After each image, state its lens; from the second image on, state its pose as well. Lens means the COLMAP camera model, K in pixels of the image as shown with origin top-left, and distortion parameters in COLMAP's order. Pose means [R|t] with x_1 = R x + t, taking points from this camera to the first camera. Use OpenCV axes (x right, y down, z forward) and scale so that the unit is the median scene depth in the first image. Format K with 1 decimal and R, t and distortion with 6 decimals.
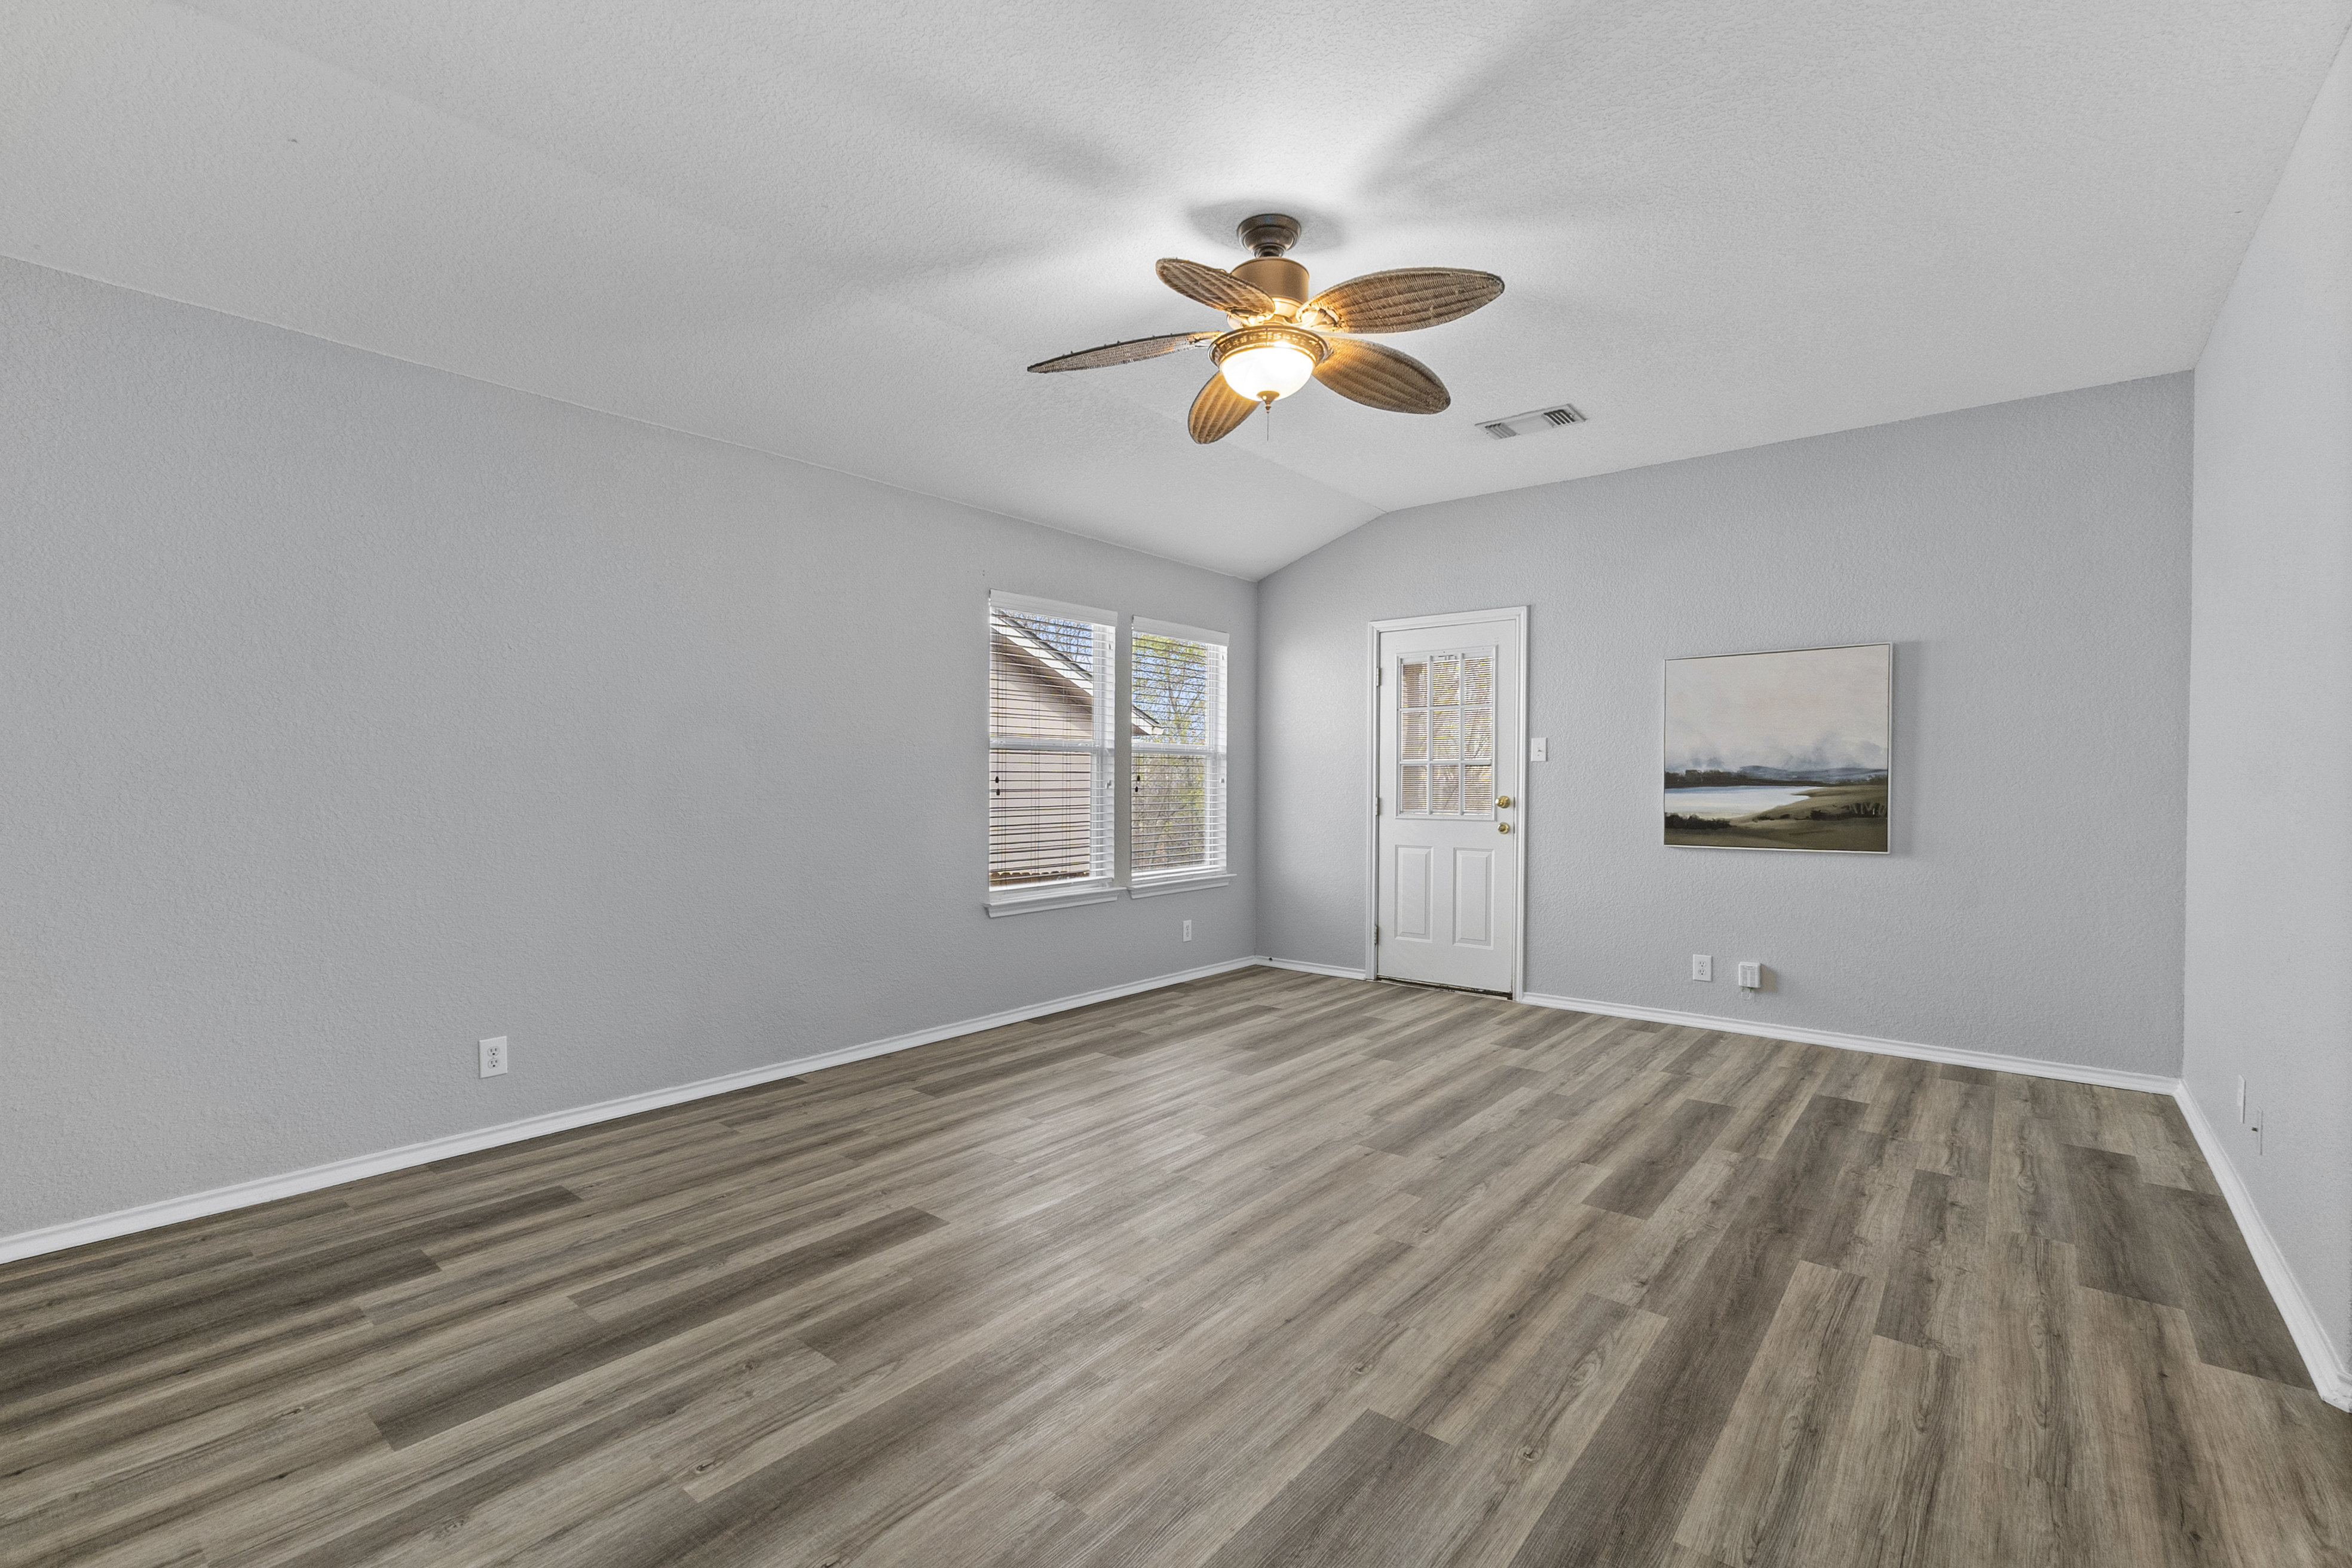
lens RADIAL K [[1033.4, 0, 1170.1], [0, 1033.4, 784.8], [0, 0, 1]] dist [0.001320, 0.000123]
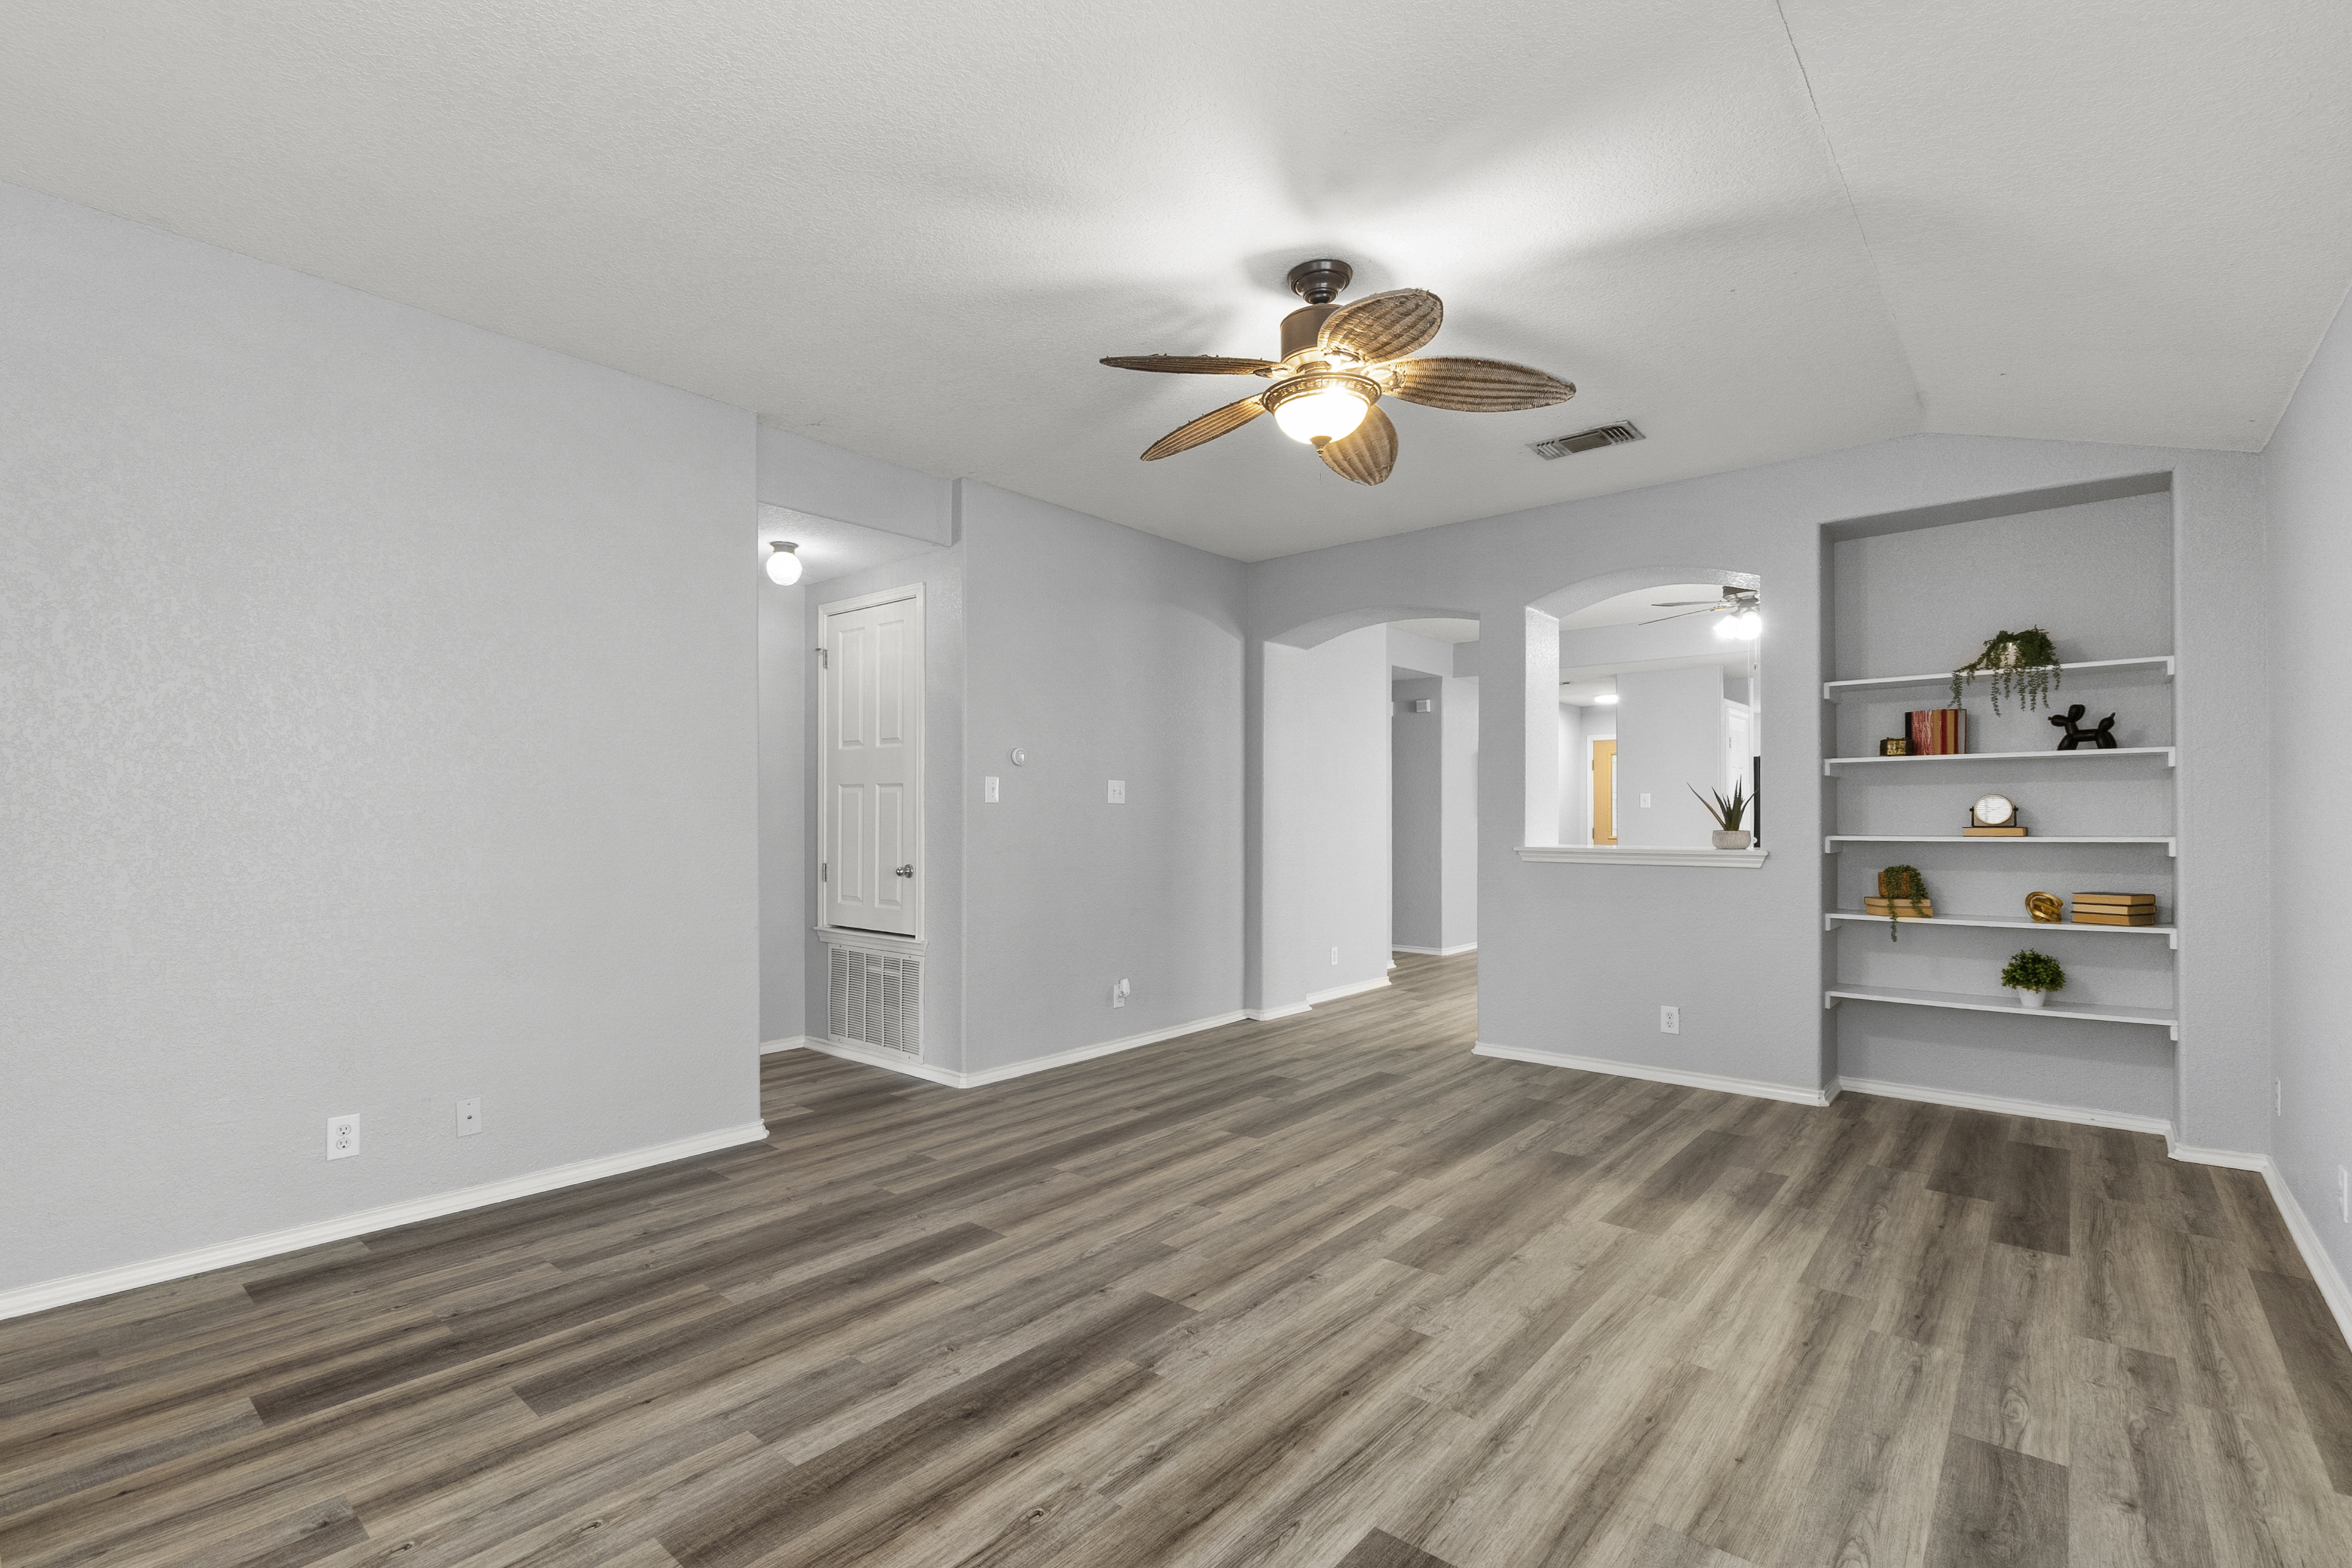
lens RADIAL K [[1033.4, 0, 1187.1], [0, 1033.4, 807.3], [0, 0, 1]] dist [0.001320, 0.000123]
pose [[-0.999979, -0.005004, 0.004129, 0.170335], [-0.005026, 0.999973, -0.005371, -0.010507], [-0.004102, -0.005392, -0.999977, 1.575536]]
